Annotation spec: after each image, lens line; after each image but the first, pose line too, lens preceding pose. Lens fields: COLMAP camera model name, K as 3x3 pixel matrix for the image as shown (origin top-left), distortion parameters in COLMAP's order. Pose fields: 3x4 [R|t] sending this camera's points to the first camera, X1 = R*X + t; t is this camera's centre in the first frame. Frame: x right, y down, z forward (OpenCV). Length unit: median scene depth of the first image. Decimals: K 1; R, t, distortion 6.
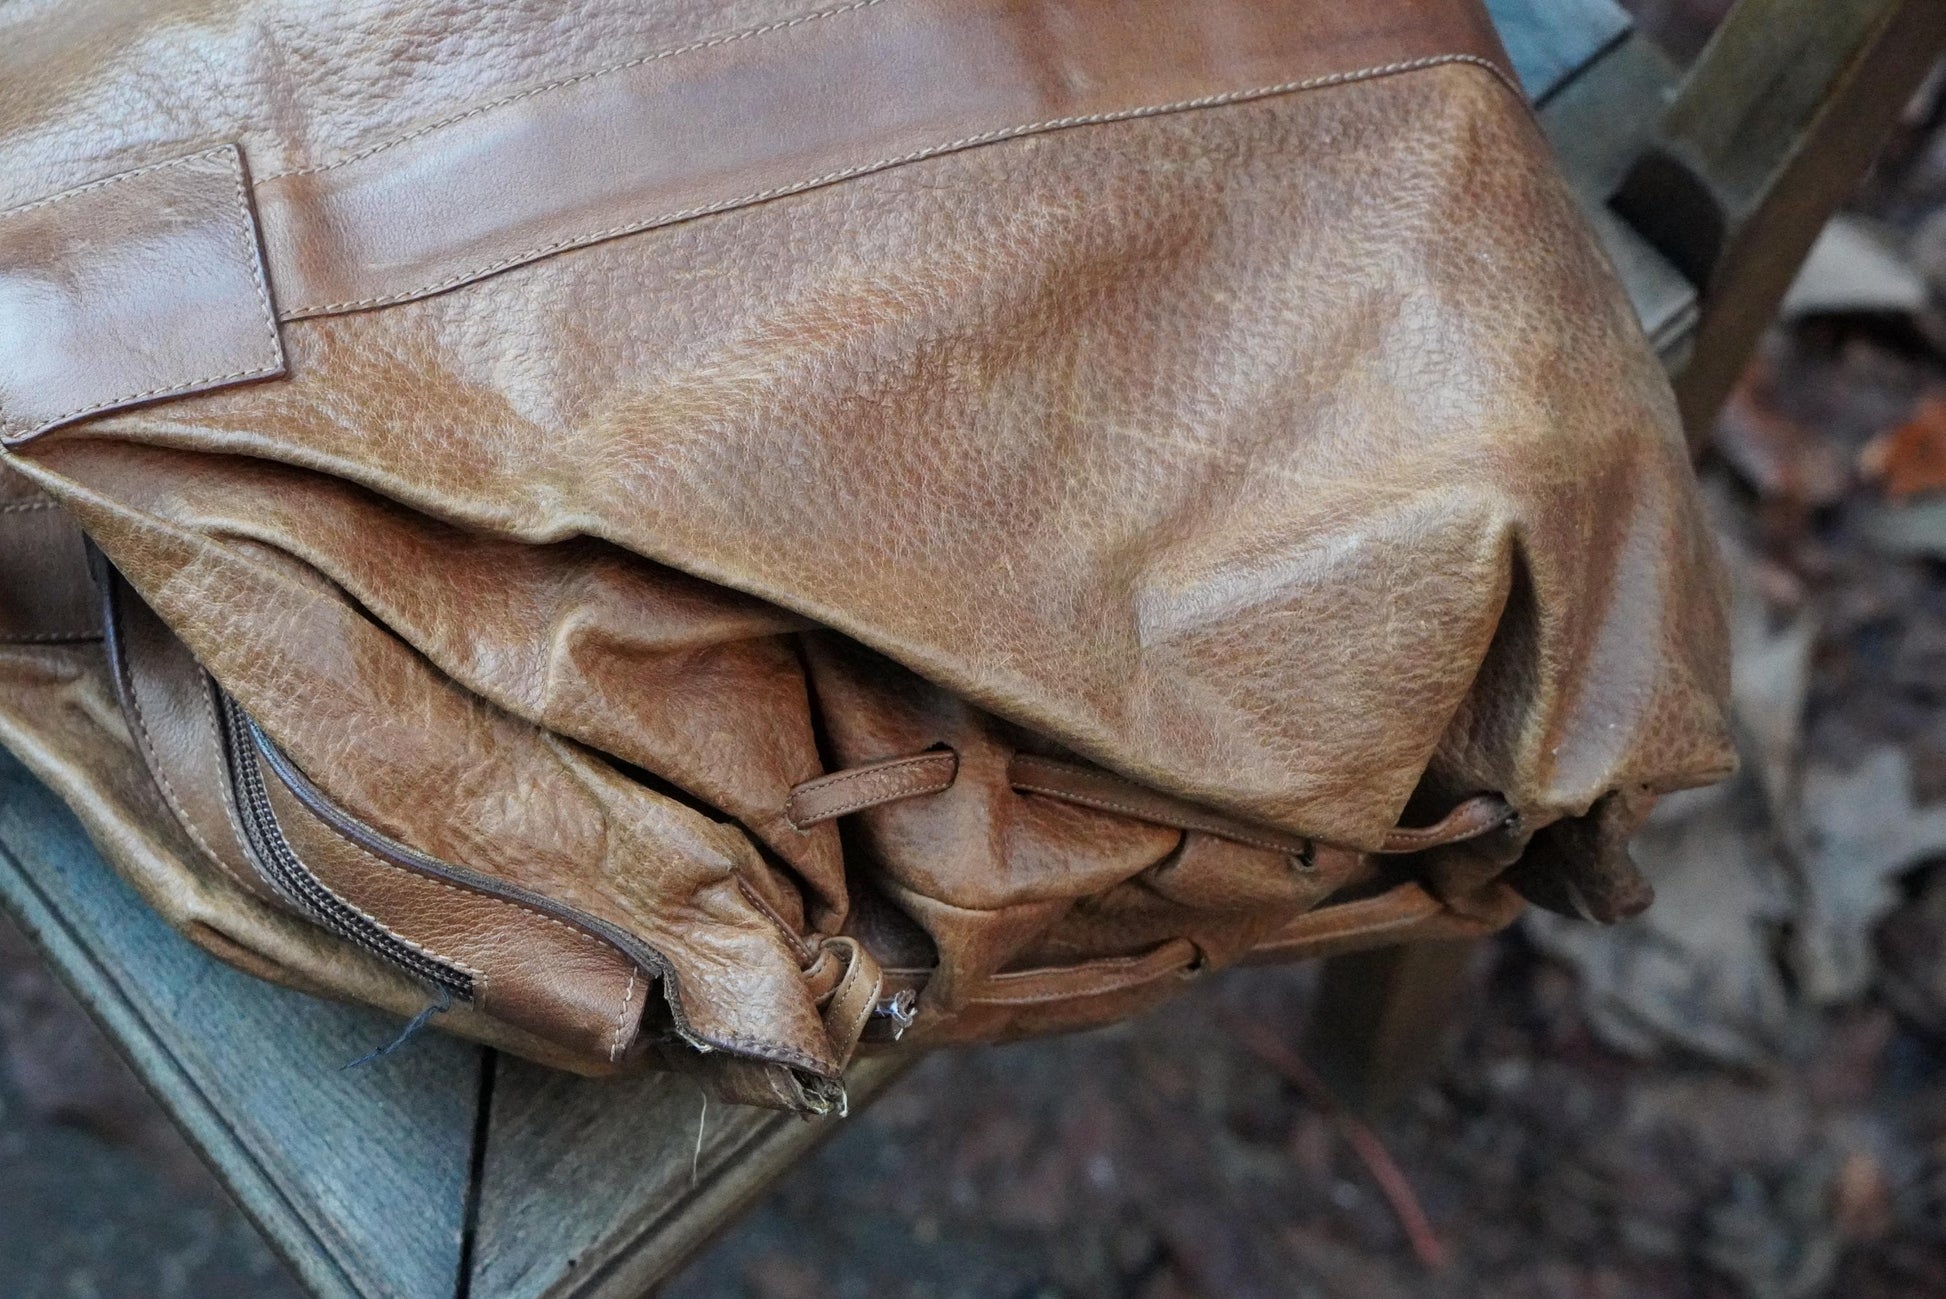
lens RADIAL K [[4443.4, 0, 973.0], [0, 4443.4, 649.5], [0, 0, 1]] dist [0.156921, 0.049916]
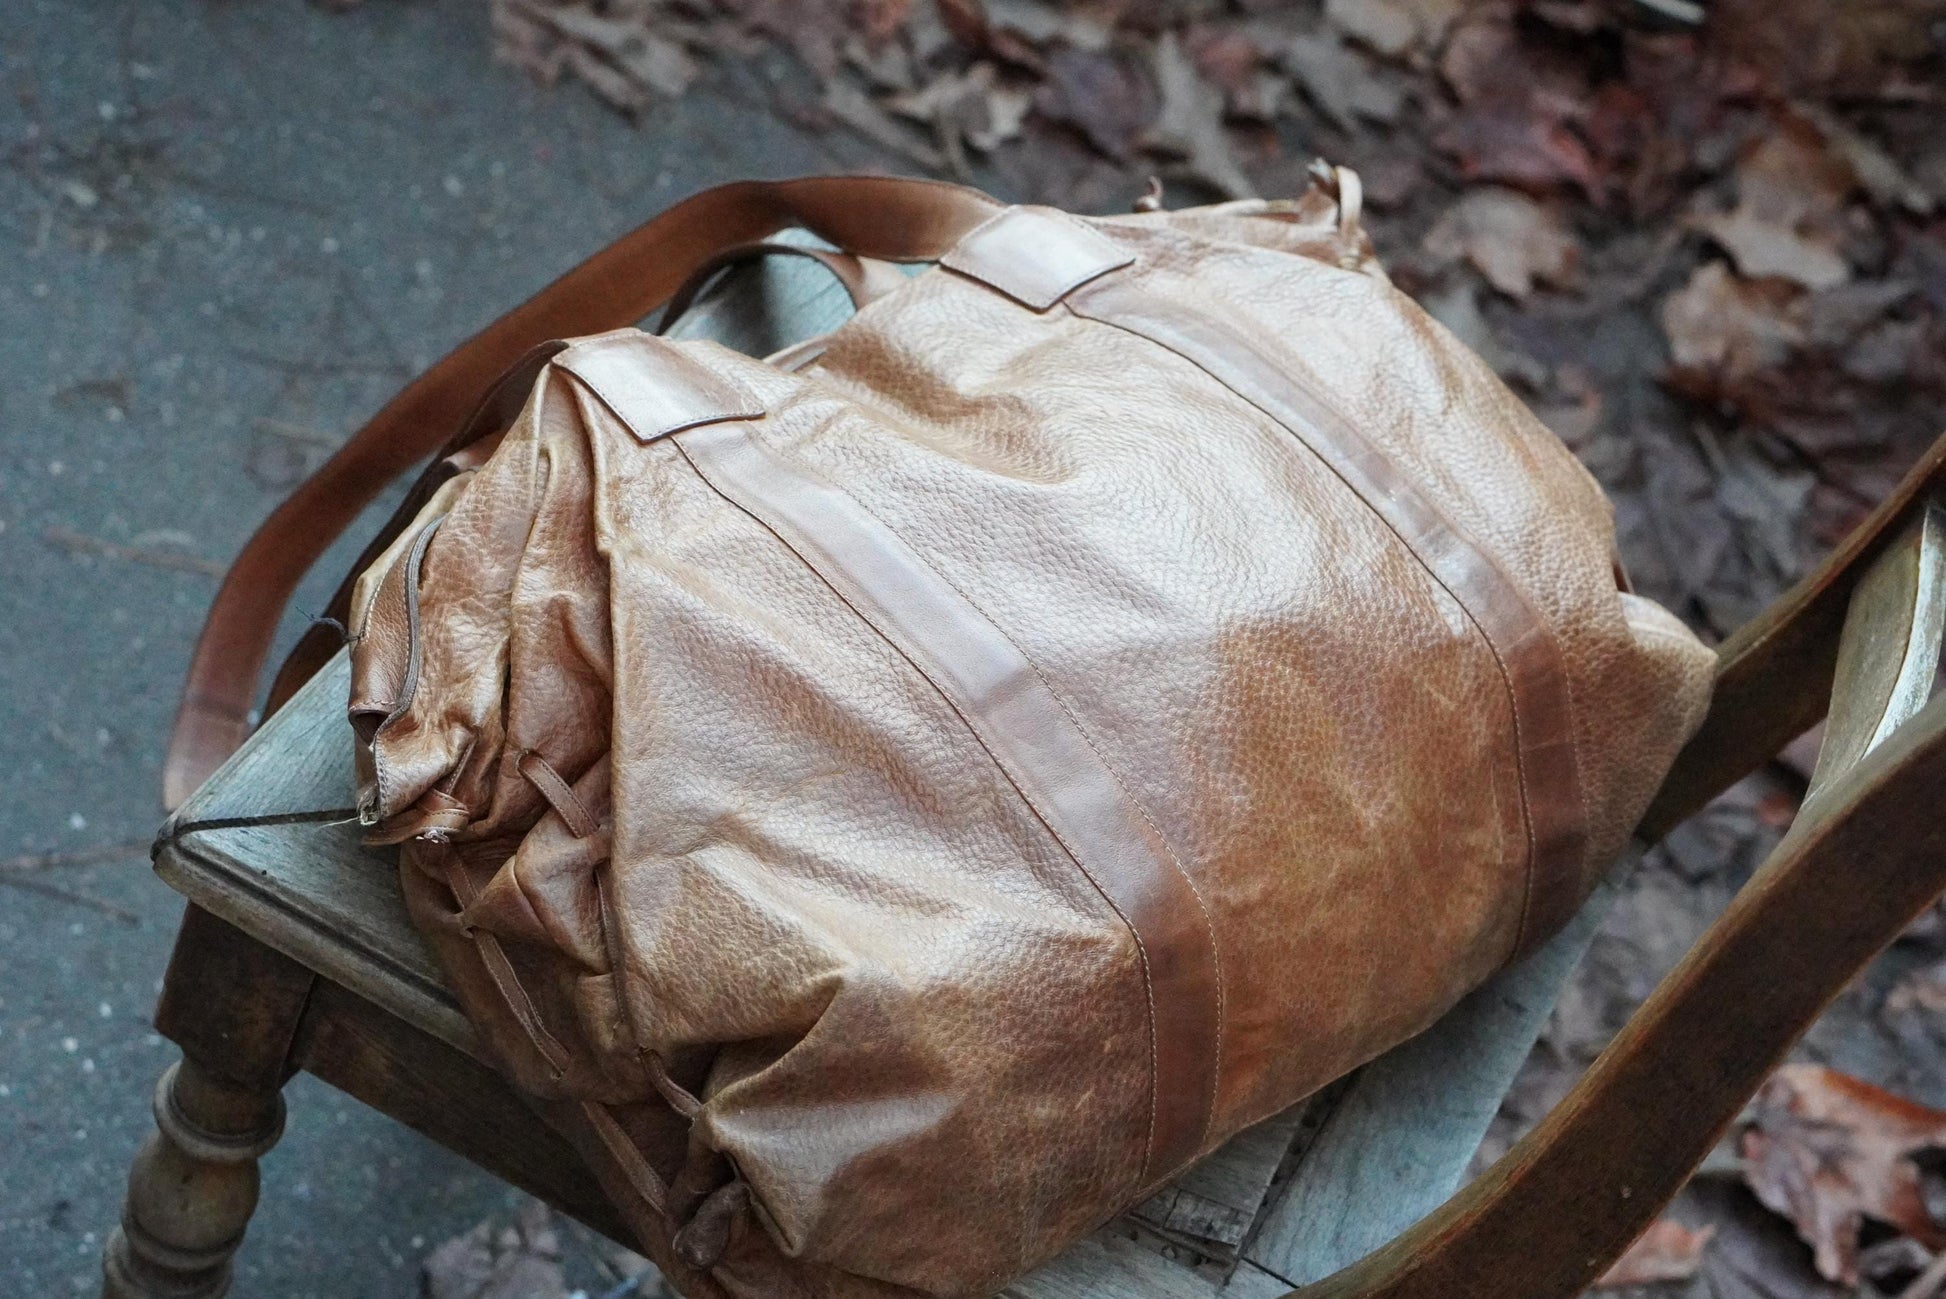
lens RADIAL K [[4443.4, 0, 973.0], [0, 4443.4, 649.5], [0, 0, 1]] dist [0.156921, 0.049916]
pose [[0.401843, 0.643297, -0.651683, 1.111010], [-0.896992, 0.419683, -0.138823, 0.101809], [0.184196, 0.640340, 0.745679, -0.265511]]
